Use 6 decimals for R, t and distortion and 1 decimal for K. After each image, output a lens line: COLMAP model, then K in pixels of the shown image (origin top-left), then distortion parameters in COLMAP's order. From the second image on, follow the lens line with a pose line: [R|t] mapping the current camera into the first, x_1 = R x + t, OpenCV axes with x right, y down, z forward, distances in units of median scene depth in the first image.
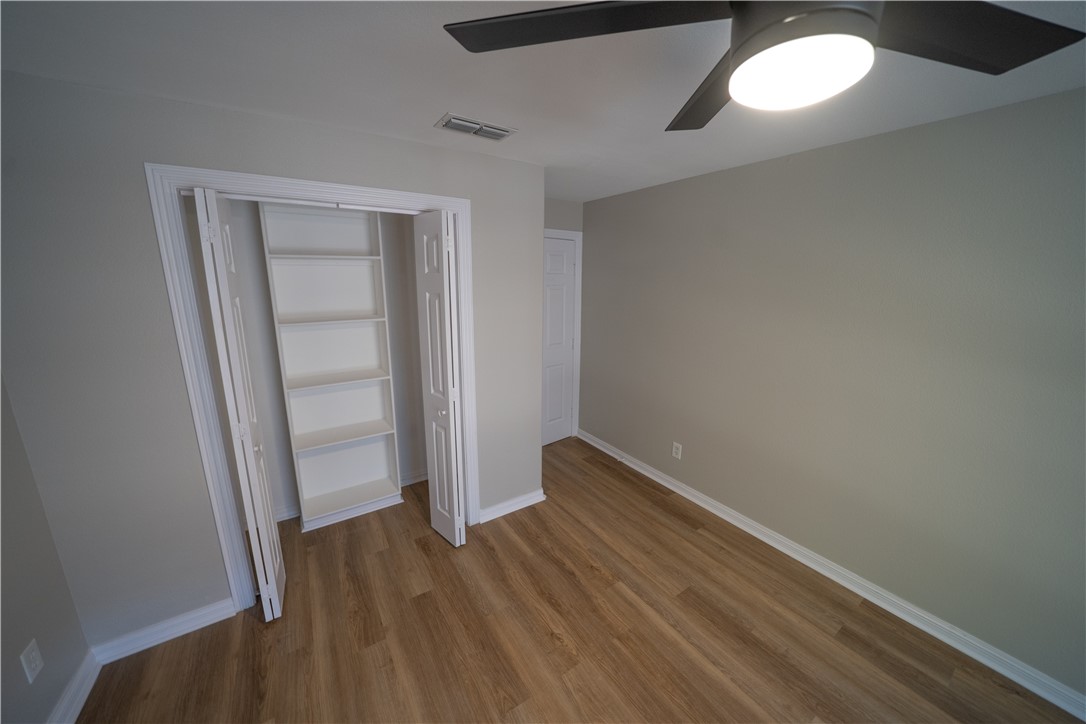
lens RADIAL K [[377.1, 0, 541.6], [0, 377.1, 358.2], [0, 0, 1]] dist [-0.025753, 0.002361]
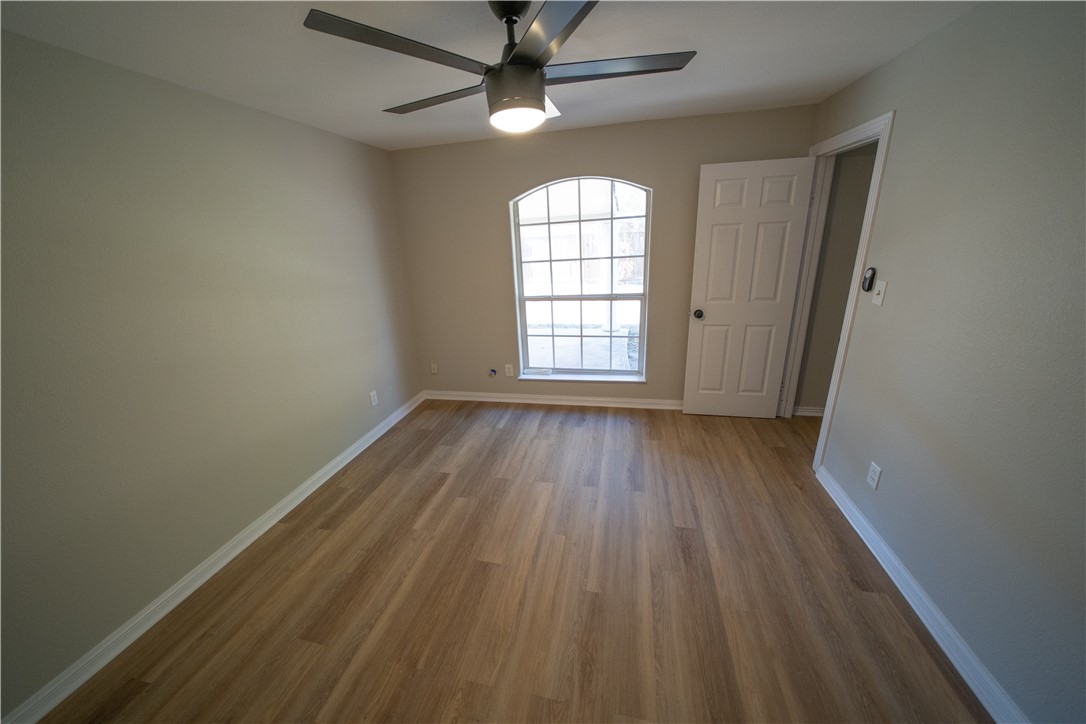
lens RADIAL K [[377.1, 0, 540.8], [0, 377.1, 359.5], [0, 0, 1]] dist [-0.025753, 0.002361]
pose [[-0.697986, -0.203991, 0.686442, -0.371851], [0.189196, 0.871979, 0.451506, -0.148940], [-0.690666, 0.445017, -0.570035, 0.855564]]
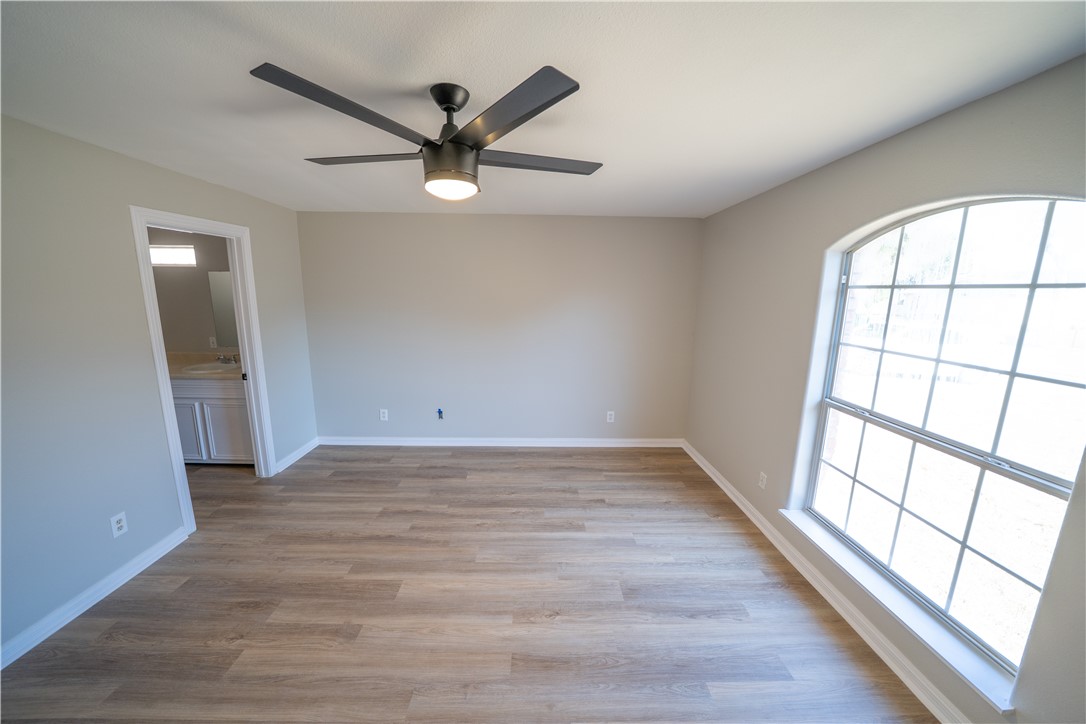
lens RADIAL K [[377.1, 0, 541.7], [0, 377.1, 359.0], [0, 0, 1]] dist [-0.025753, 0.002361]
pose [[0.535591, -0.158953, 0.829383, -0.384800], [0.171719, 0.982106, 0.077331, 0.036211], [-0.826834, 0.101003, 0.553303, -0.153991]]
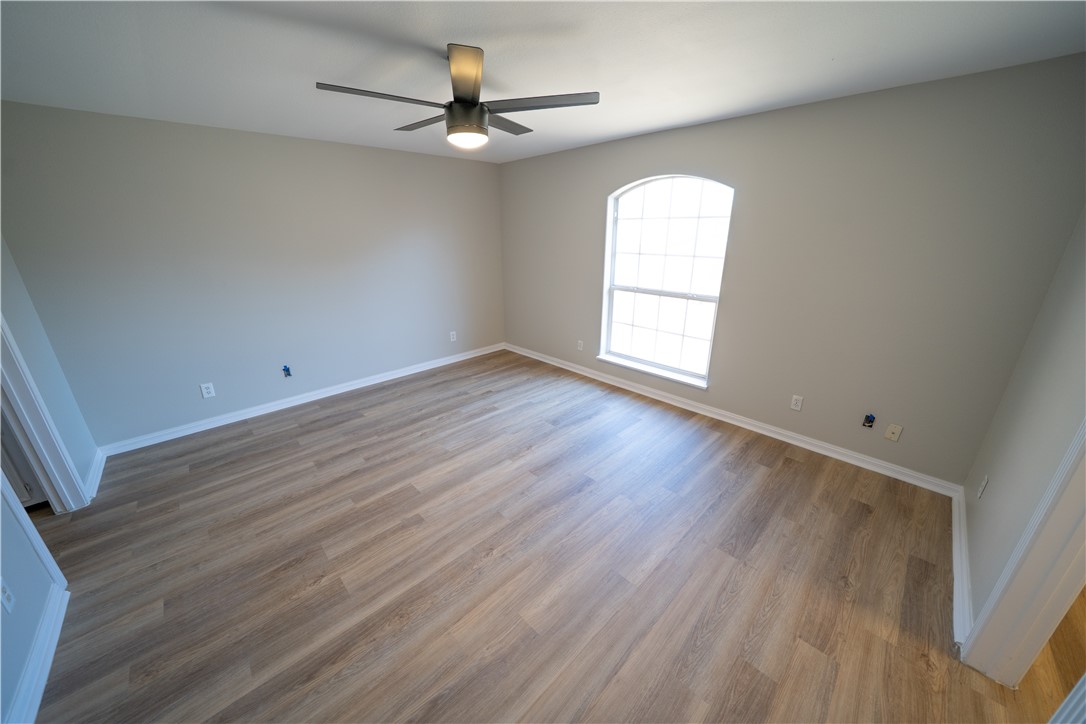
lens RADIAL K [[377.1, 0, 541.5], [0, 377.1, 359.2], [0, 0, 1]] dist [-0.025753, 0.002361]
pose [[-0.186504, -0.334740, 0.923670, -0.900258], [0.206217, 0.905883, 0.369932, -0.071113], [-0.960568, 0.259470, -0.099922, 0.418662]]
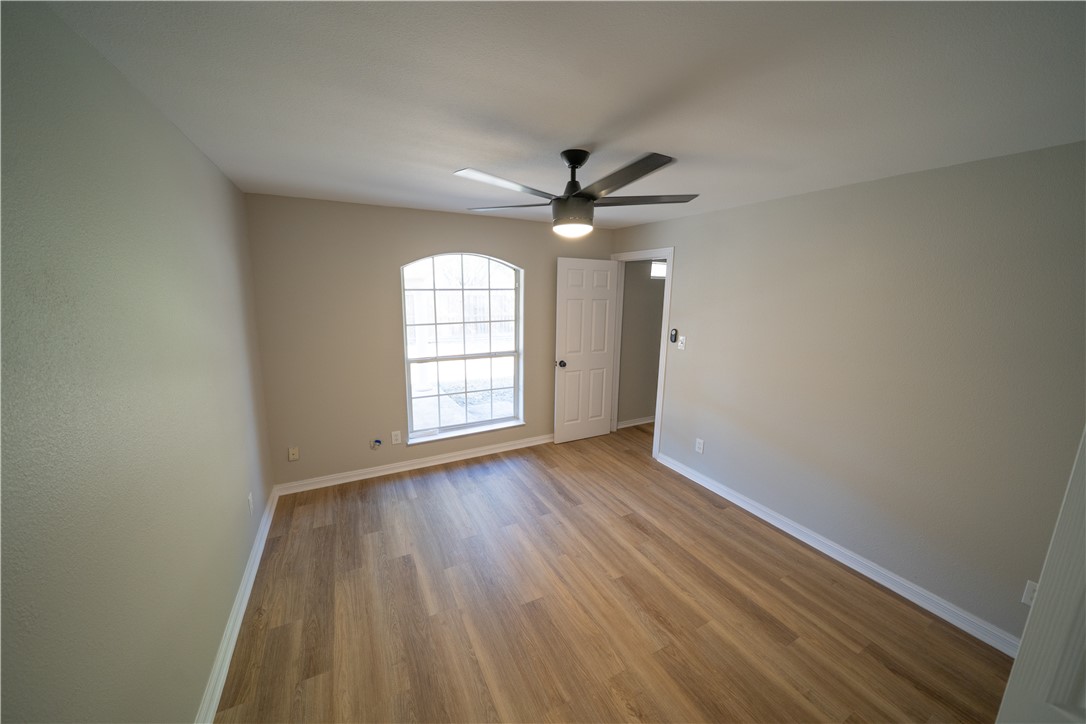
lens RADIAL K [[377.1, 0, 542.4], [0, 377.1, 361.9], [0, 0, 1]] dist [-0.025753, 0.002361]
pose [[-0.994942, -0.041521, 0.091470, 0.183918], [-0.003248, 0.923397, 0.383831, -0.284197], [-0.100400, 0.381593, -0.918862, 1.321178]]
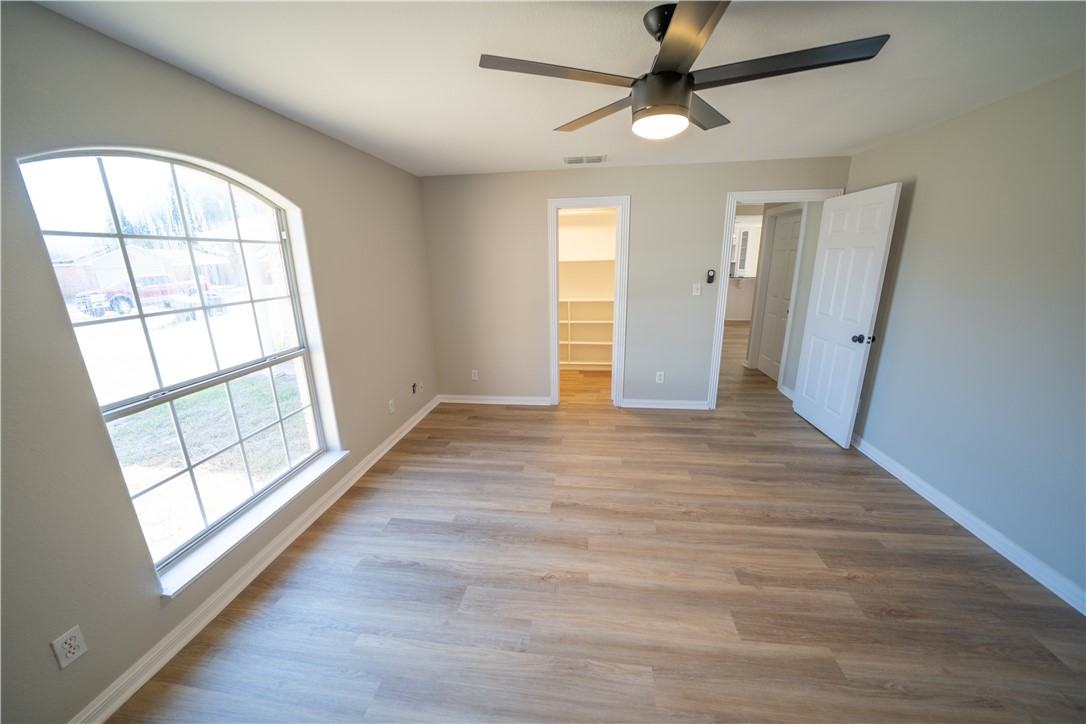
lens RADIAL K [[377.1, 0, 543.3], [0, 377.1, 359.1], [0, 0, 1]] dist [-0.025753, 0.002361]
pose [[-0.652589, 0.189153, -0.733722, 0.896248], [-0.151732, 0.916103, 0.371124, -0.092313], [0.742364, 0.353521, -0.569138, 0.738534]]
